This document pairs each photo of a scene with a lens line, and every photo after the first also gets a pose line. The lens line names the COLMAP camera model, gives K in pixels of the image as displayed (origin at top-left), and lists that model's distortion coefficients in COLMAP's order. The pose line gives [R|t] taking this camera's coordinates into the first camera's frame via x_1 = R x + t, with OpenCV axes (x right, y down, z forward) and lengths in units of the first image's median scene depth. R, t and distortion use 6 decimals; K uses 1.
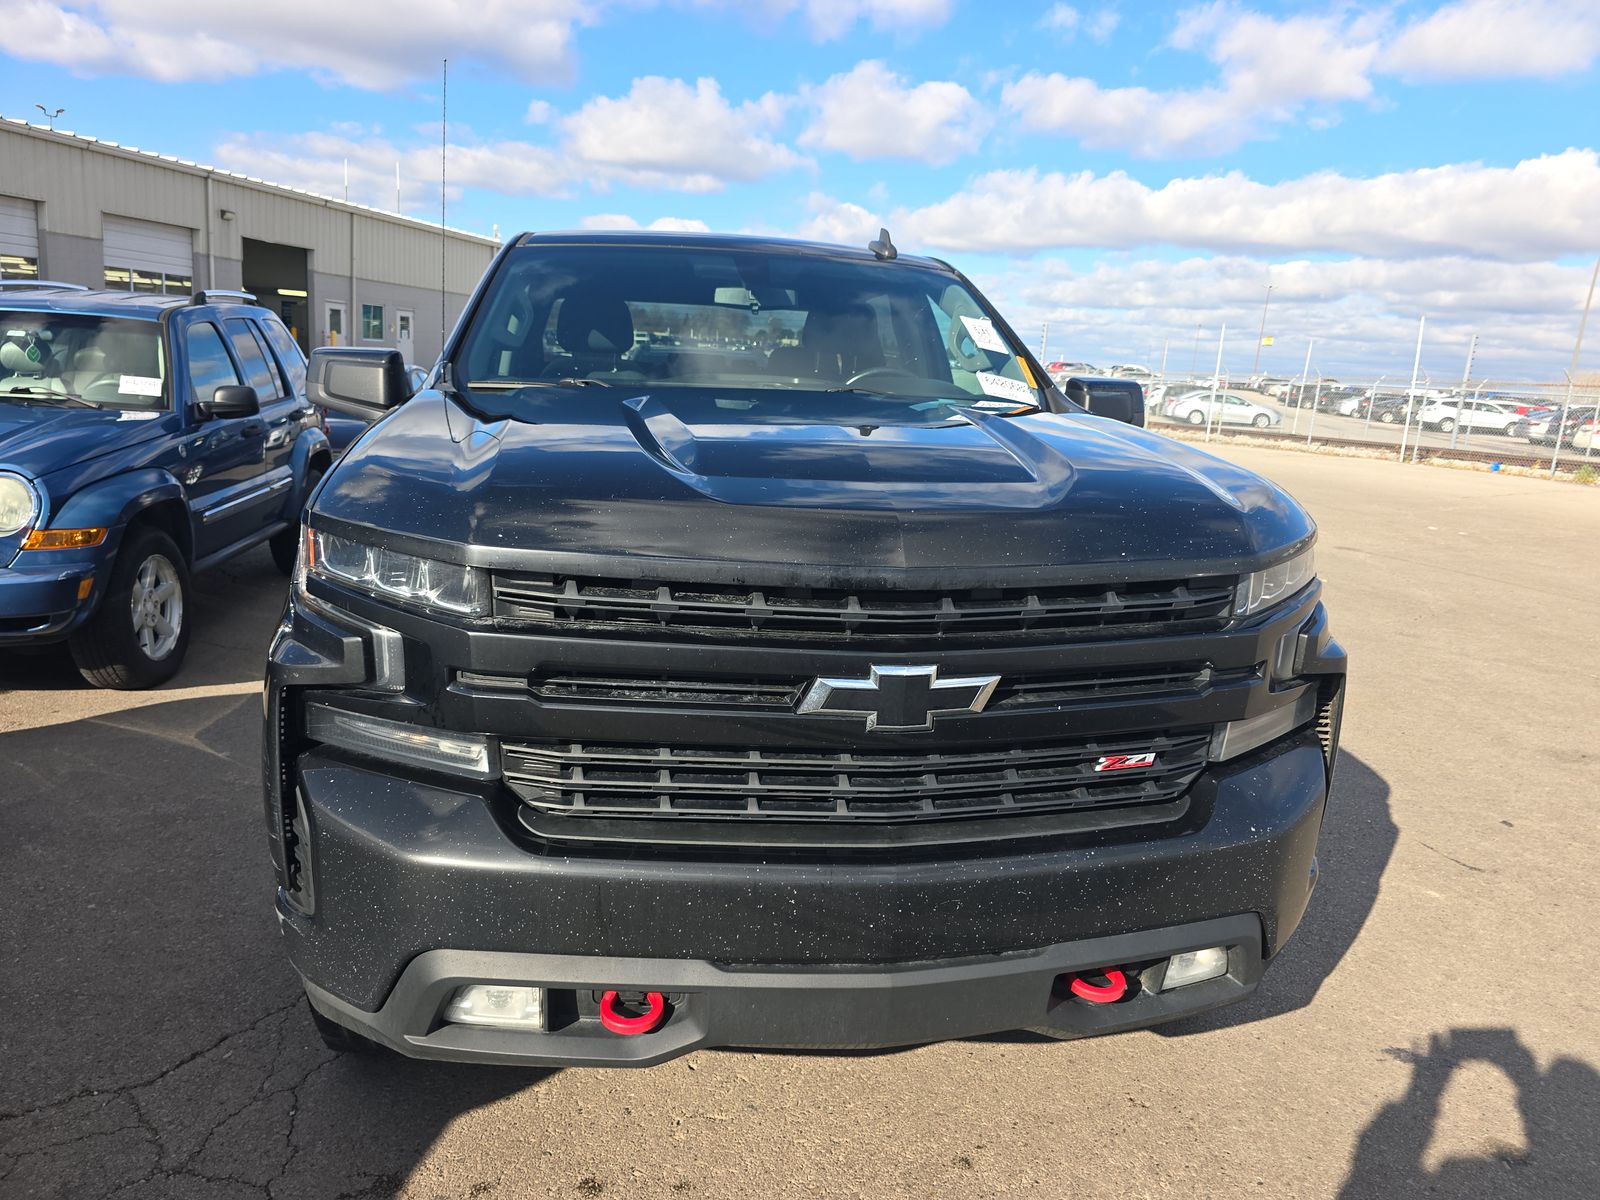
lens RADIAL K [[1071.8, 0, 799.4], [0, 1071.8, 592.7], [0, 0, 1]] dist [0.057368, -0.064679]
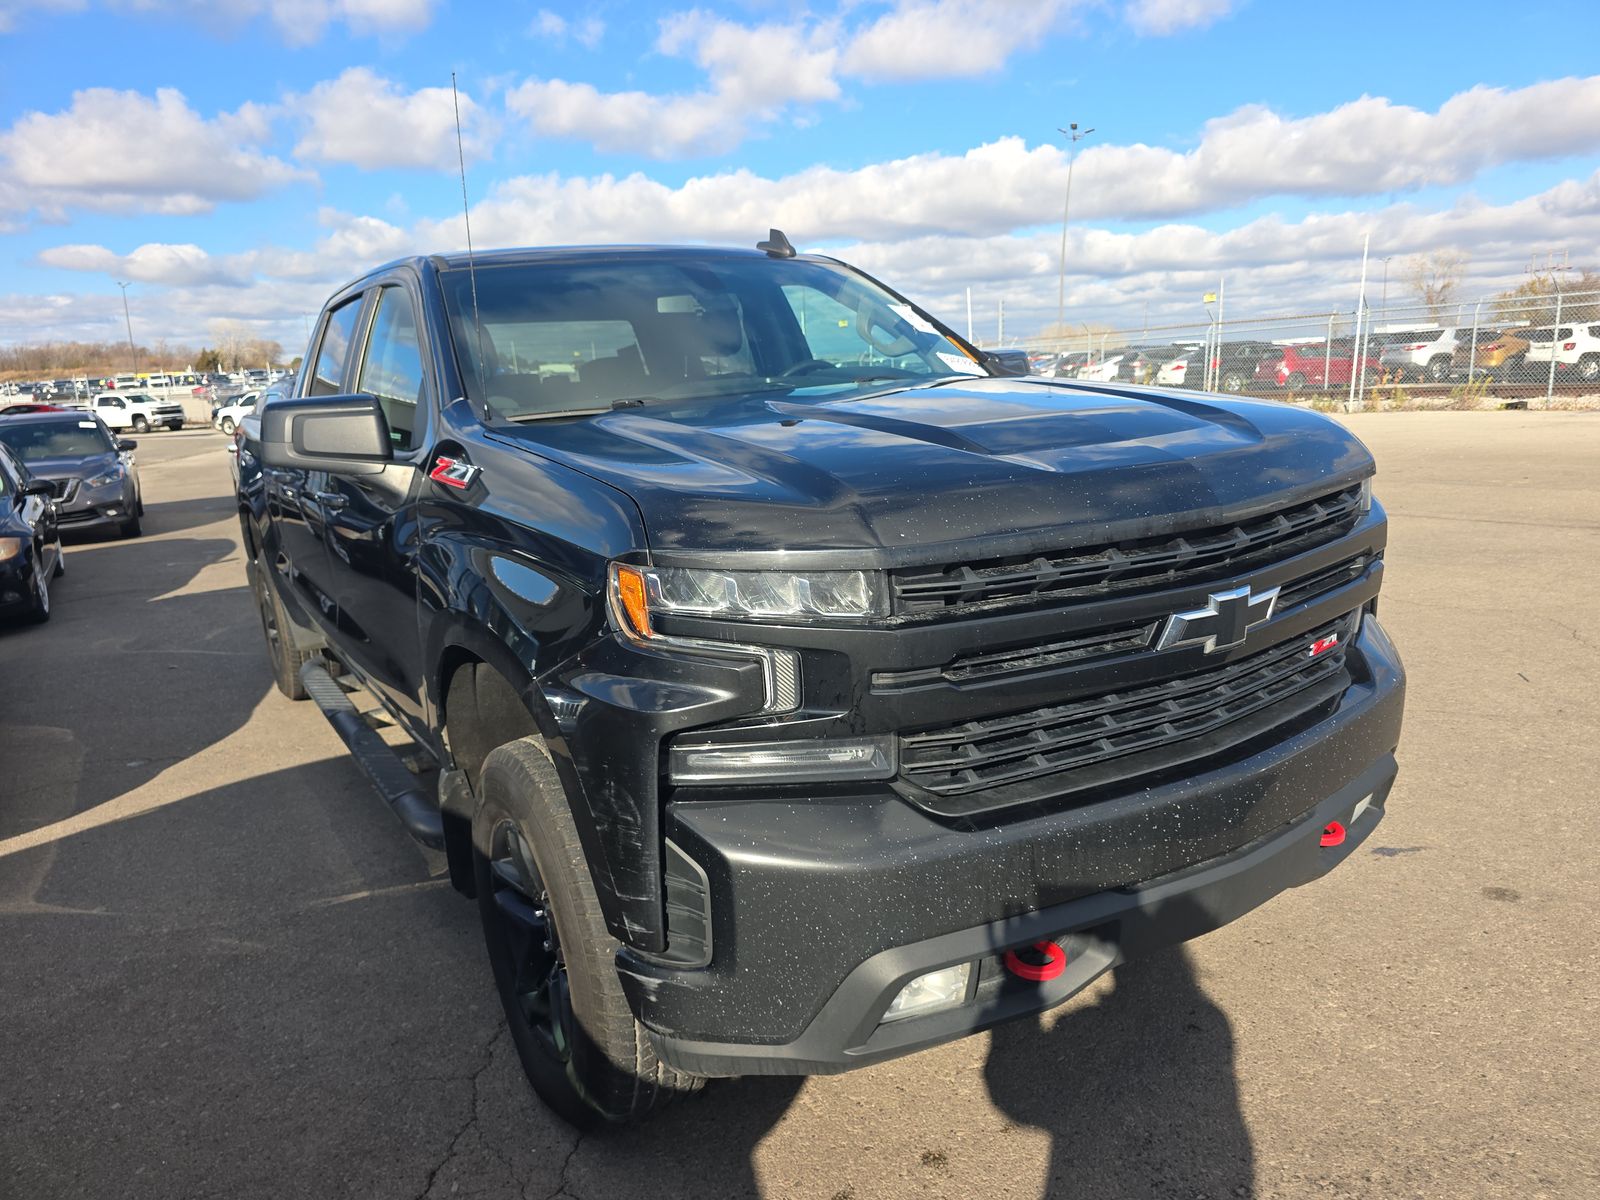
lens RADIAL K [[1119.7, 0, 645.9], [0, 1119.7, 600.8], [0, 0, 1]] dist [0.043858, -0.078836]
pose [[0.921128, -0.172971, 0.348718, -0.142237], [0.177339, 0.983954, 0.019625, -0.008853], [-0.346517, 0.043764, 0.937022, 0.013053]]
